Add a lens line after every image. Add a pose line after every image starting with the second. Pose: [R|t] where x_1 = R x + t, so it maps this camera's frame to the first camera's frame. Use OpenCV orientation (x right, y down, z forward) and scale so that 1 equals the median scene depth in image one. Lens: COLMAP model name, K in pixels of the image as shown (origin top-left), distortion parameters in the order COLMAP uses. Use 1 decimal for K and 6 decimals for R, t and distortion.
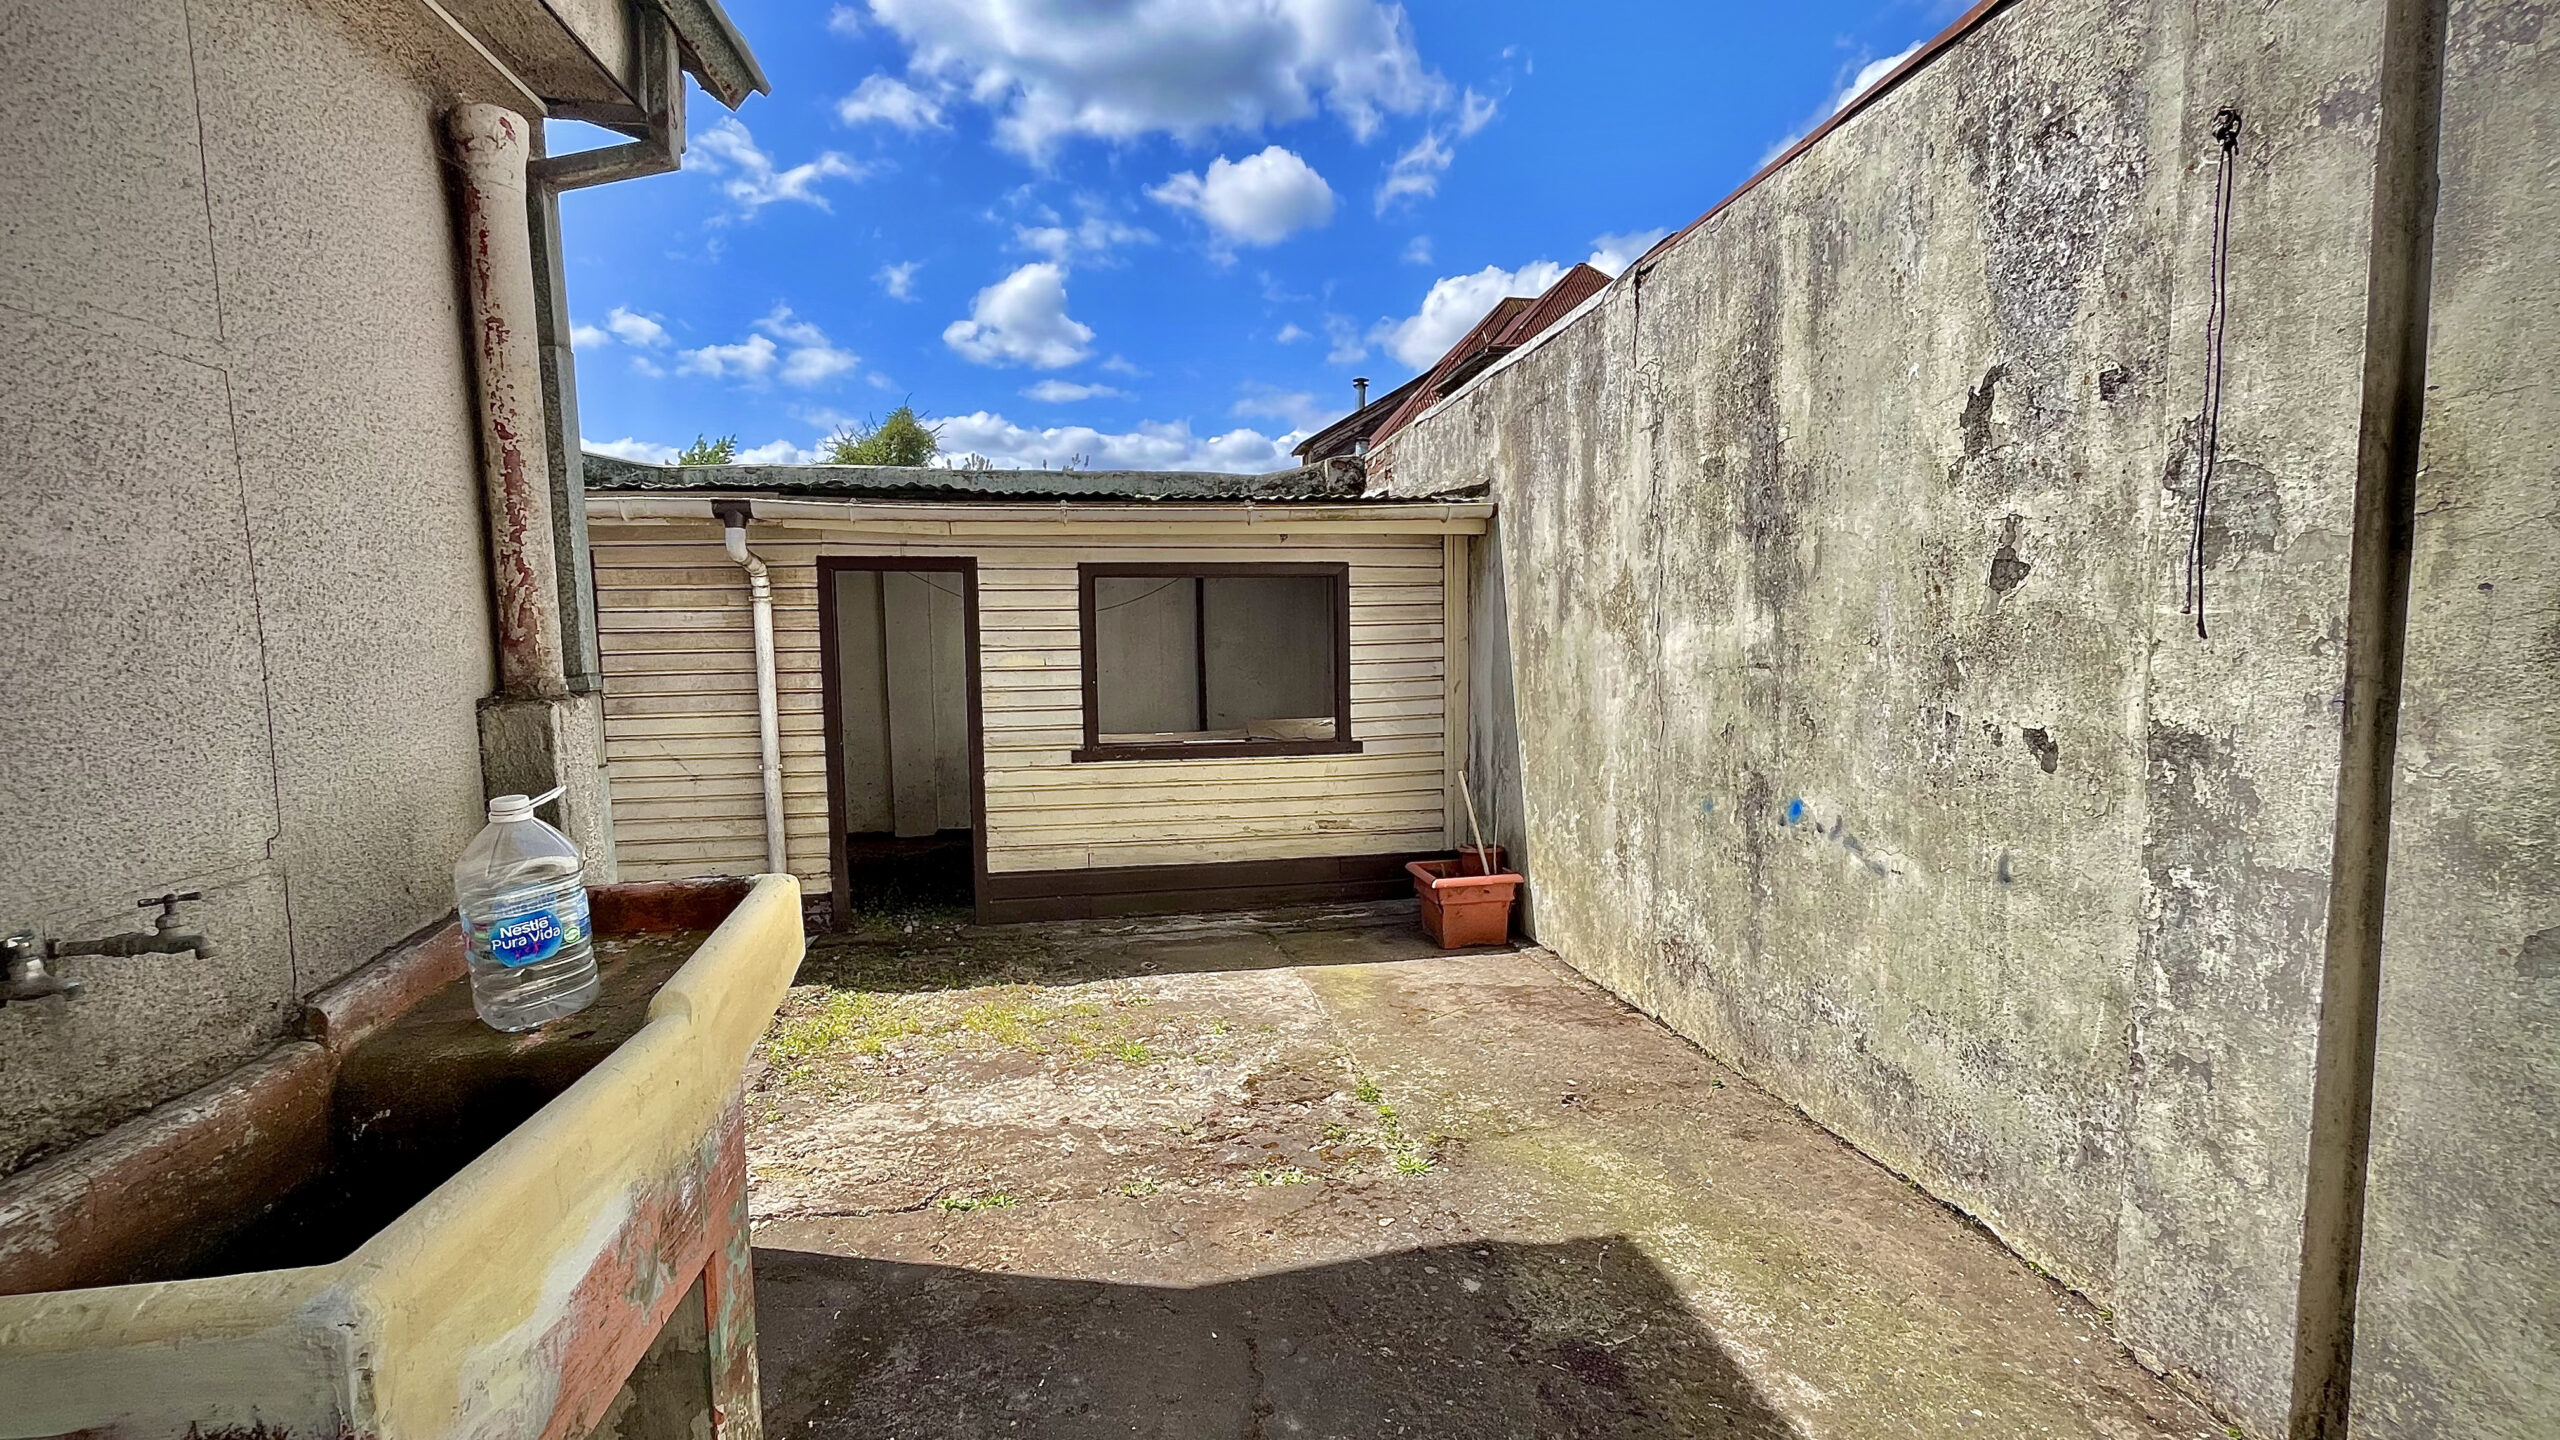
lens RADIAL K [[1049.9, 0, 1290.8], [0, 1049.9, 722.9], [0, 0, 1]] dist [0.003536, -0.000873]
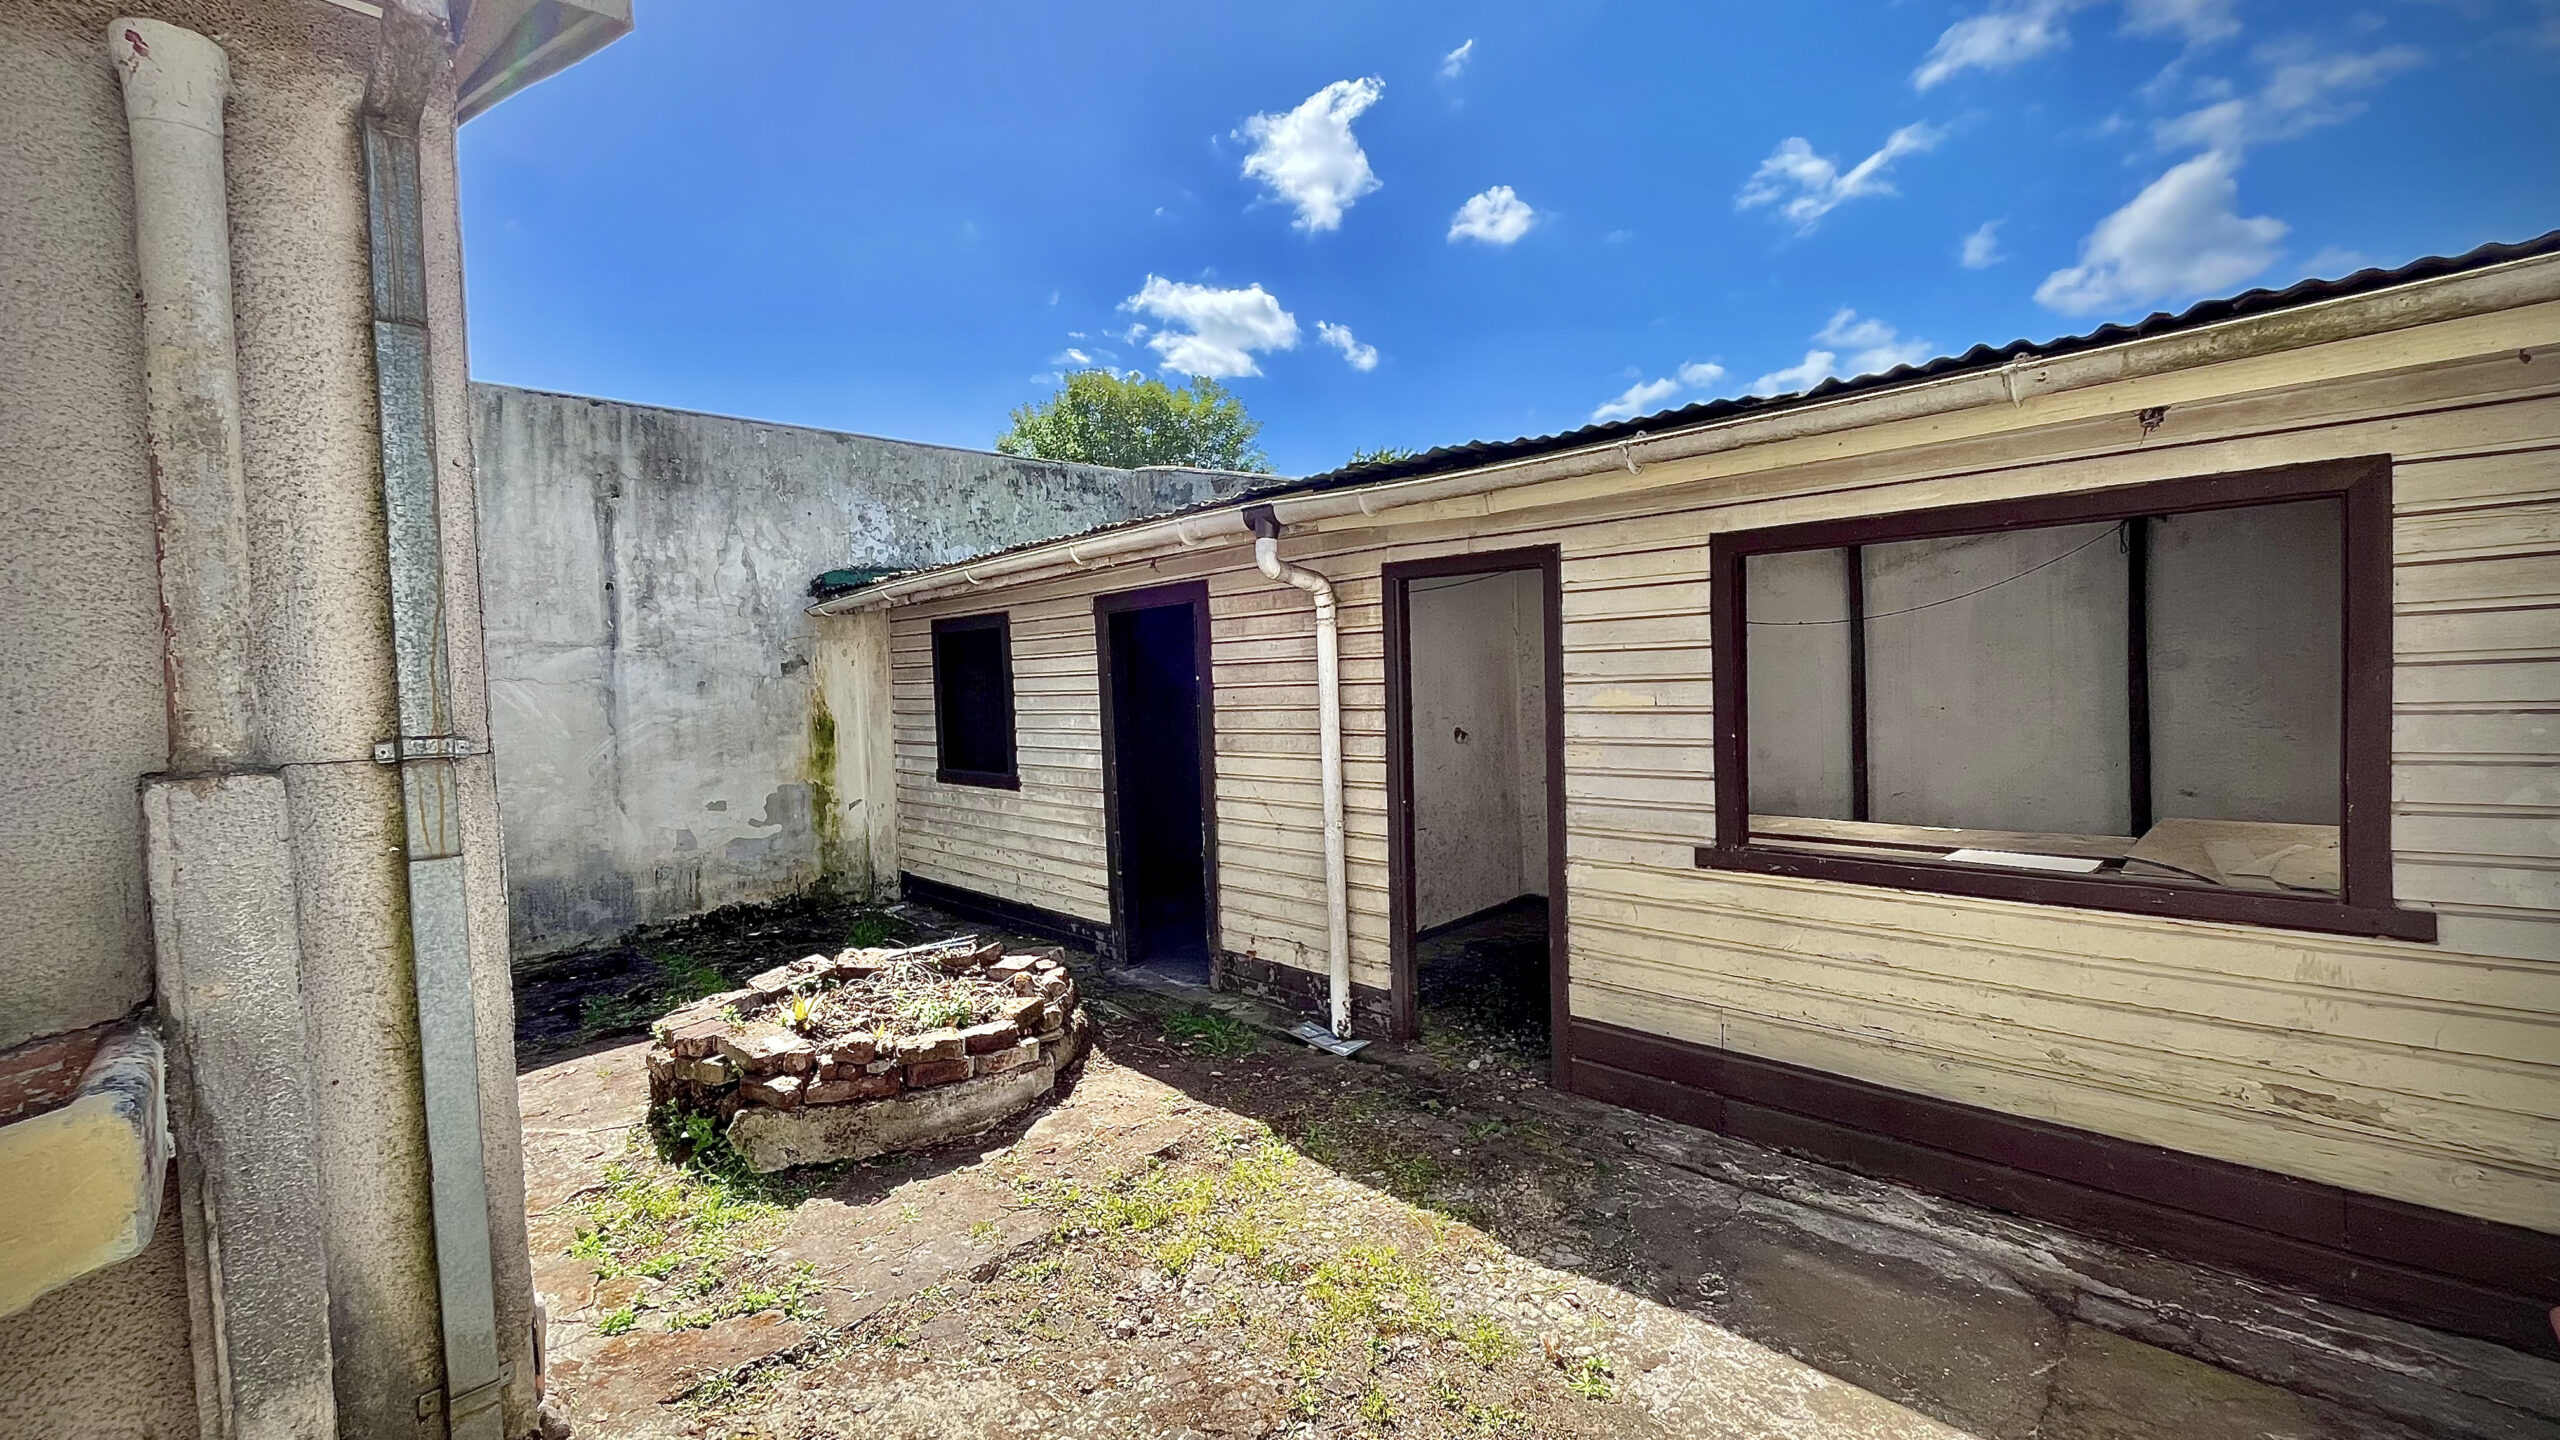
lens RADIAL K [[1049.9, 0, 1269.1], [0, 1049.9, 720.2], [0, 0, 1]] dist [0.003536, -0.000873]
pose [[0.582065, 0.027878, -0.812664, 0.136979], [-0.043217, 0.999060, 0.003318, -0.037930], [0.811993, 0.033190, 0.582723, 0.449143]]
